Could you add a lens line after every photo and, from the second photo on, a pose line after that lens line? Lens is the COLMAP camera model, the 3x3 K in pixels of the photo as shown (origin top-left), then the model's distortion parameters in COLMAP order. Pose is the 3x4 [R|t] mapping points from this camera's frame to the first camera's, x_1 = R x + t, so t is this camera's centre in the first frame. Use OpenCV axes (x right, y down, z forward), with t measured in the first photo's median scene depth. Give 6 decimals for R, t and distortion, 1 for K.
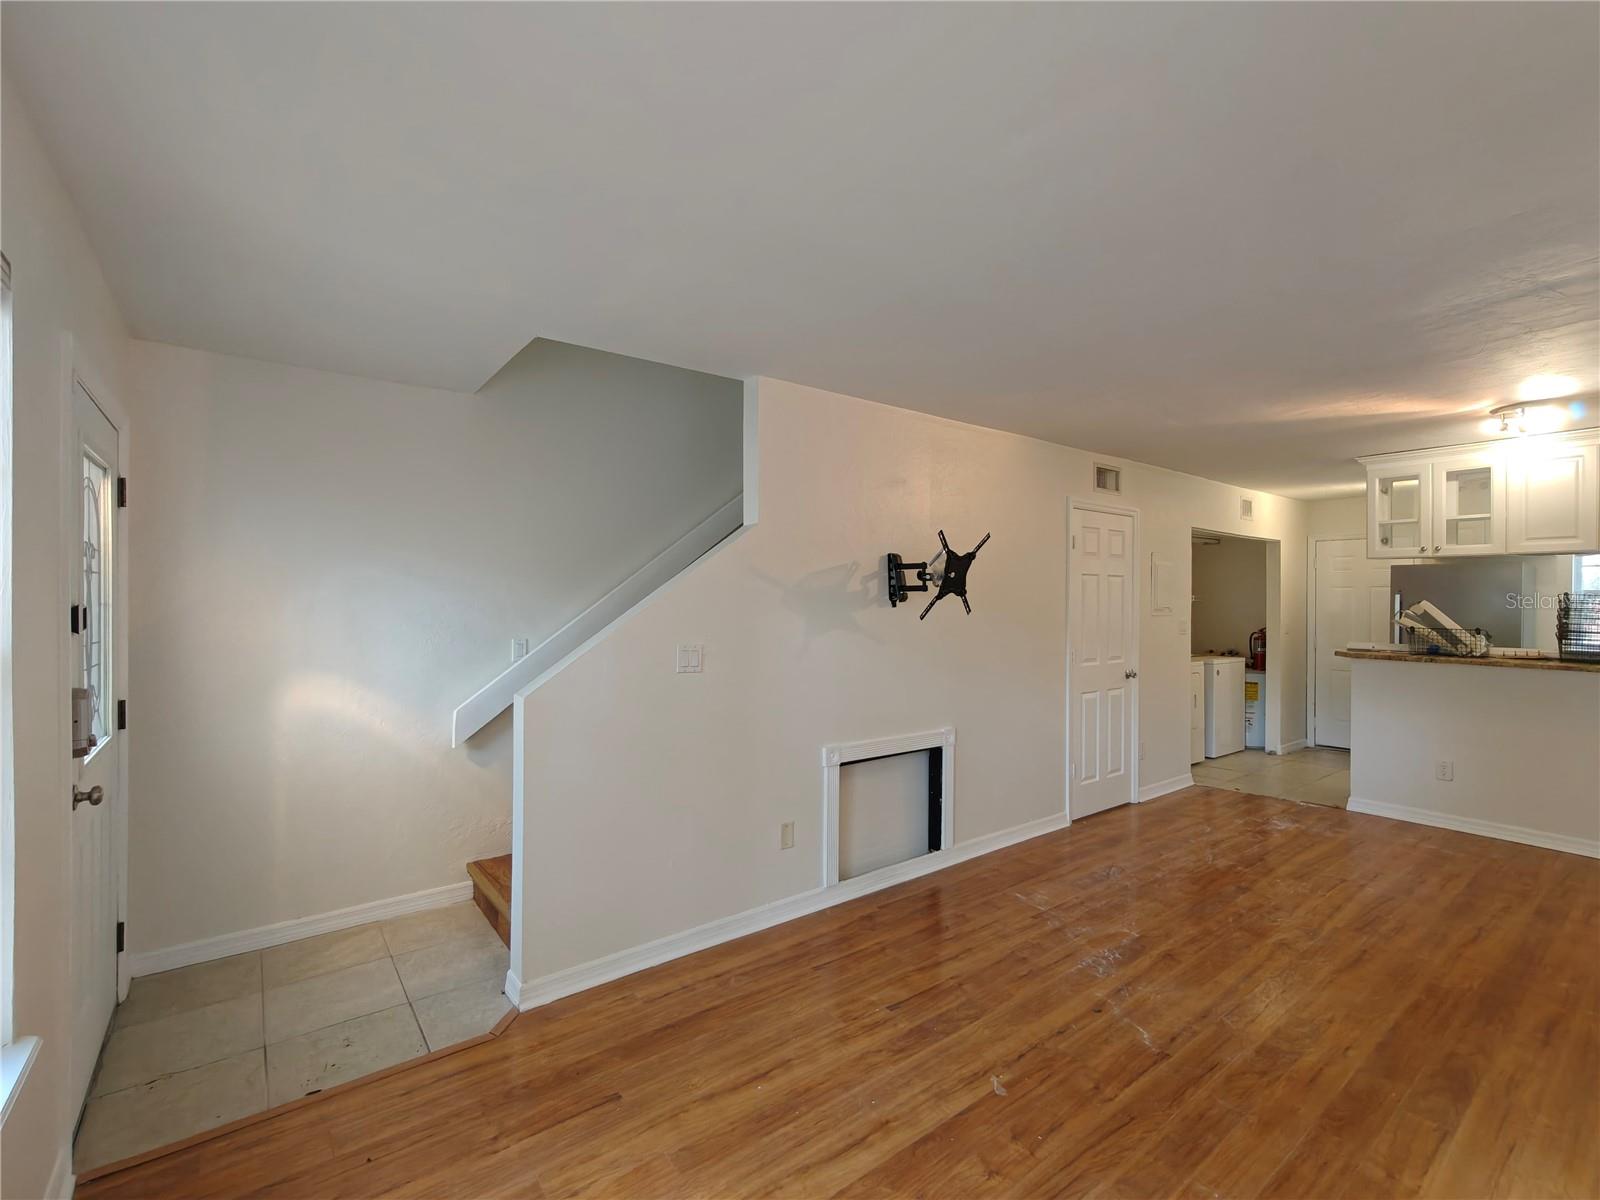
lens RADIAL K [[716.1, 0, 802.4], [0, 716.1, 599.5], [0, 0, 1]] dist [0.000398, -0.000392]
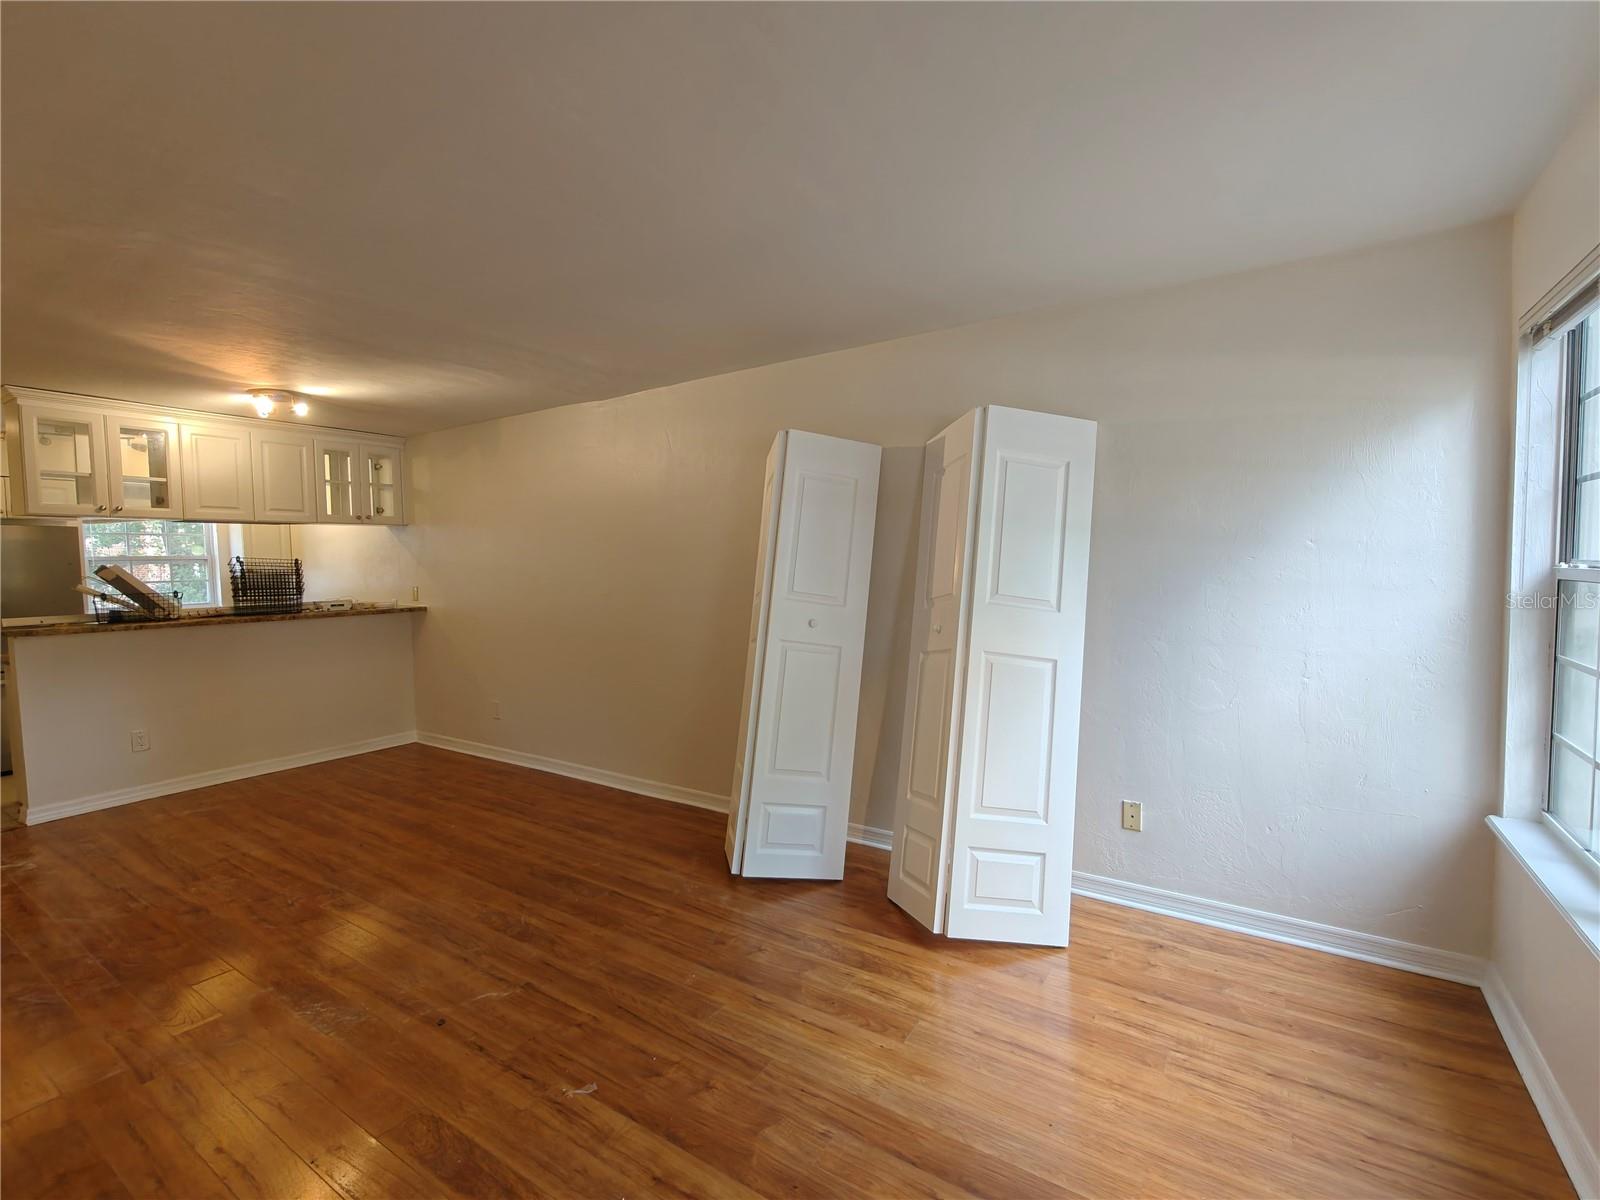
lens RADIAL K [[716.1, 0, 802.4], [0, 716.1, 599.5], [0, 0, 1]] dist [0.000398, -0.000392]
pose [[-0.332140, -0.048637, 0.941975, -0.406064], [0.015219, 0.998263, 0.056909, 0.010399], [-0.943107, 0.033237, -0.330823, 0.647752]]
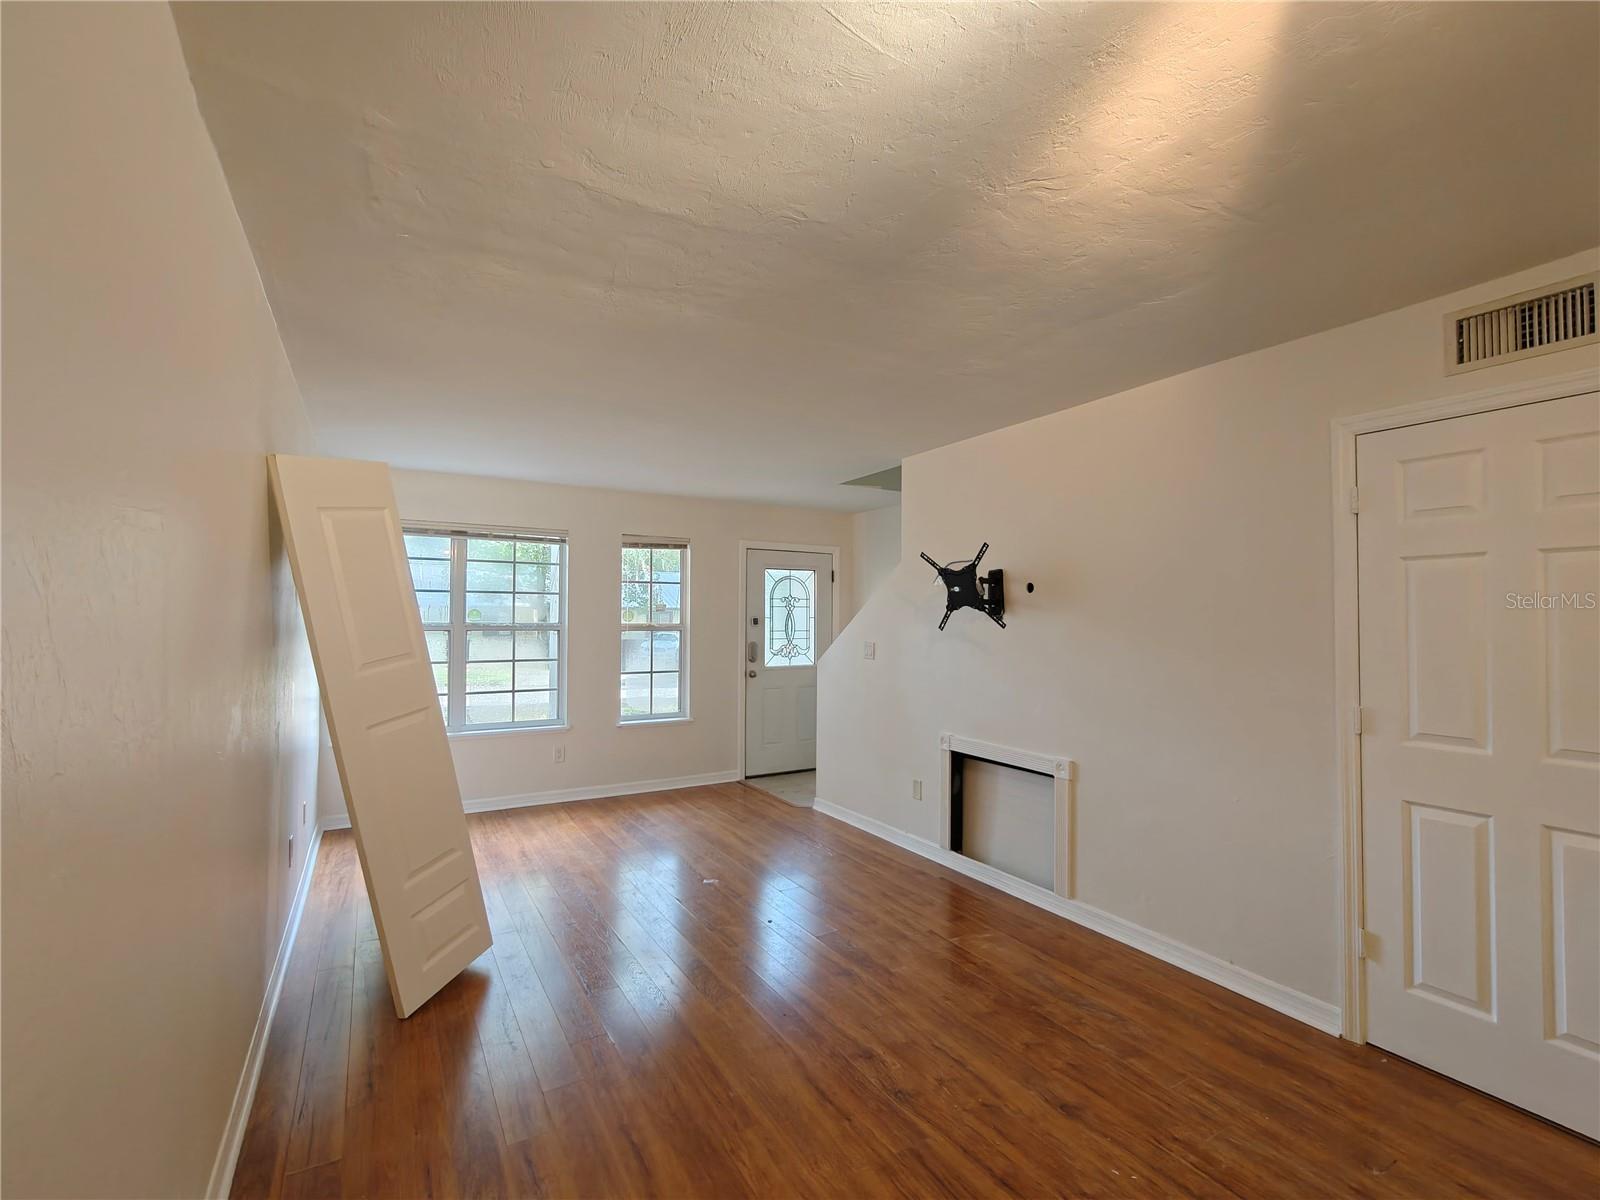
lens RADIAL K [[724.0, 0, 804.0], [0, 724.0, 600.1], [0, 0, 1]] dist [0.000690, 0.000923]
pose [[-0.117731, -0.029146, -0.992618, 1.323090], [-0.005099, 0.999574, -0.028745, 0.014424], [0.993032, 0.001677, -0.117829, 0.922689]]
